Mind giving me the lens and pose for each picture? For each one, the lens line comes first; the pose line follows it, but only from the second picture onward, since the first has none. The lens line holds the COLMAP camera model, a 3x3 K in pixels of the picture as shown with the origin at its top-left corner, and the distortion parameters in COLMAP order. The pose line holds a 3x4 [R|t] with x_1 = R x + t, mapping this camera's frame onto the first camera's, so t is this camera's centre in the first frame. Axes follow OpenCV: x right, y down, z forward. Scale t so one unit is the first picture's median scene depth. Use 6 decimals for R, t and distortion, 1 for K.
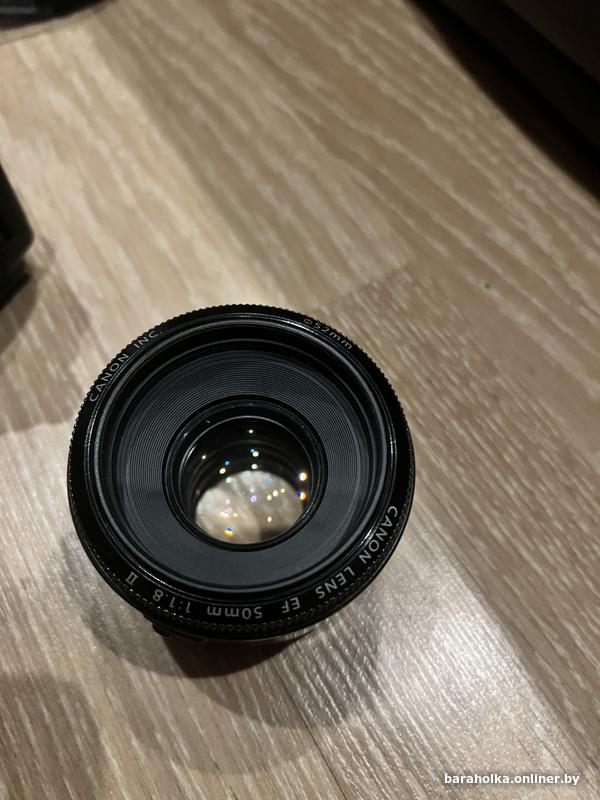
lens RADIAL K [[608.1, 0, 289.4], [0, 608.1, 423.7], [0, 0, 1]] dist [0.001819, -0.023167]
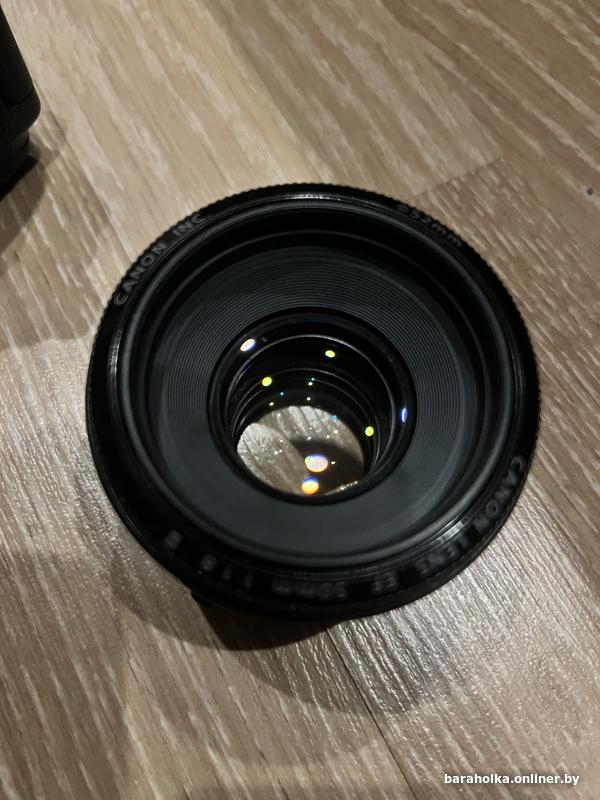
lens RADIAL K [[608.1, 0, 292.4], [0, 608.1, 420.2], [0, 0, 1]] dist [0.001819, -0.023167]
pose [[0.999375, 0.035083, -0.004442, -0.078173], [-0.034488, 0.994700, 0.096861, 0.020698], [0.007817, -0.096648, 0.995288, 0.184691]]
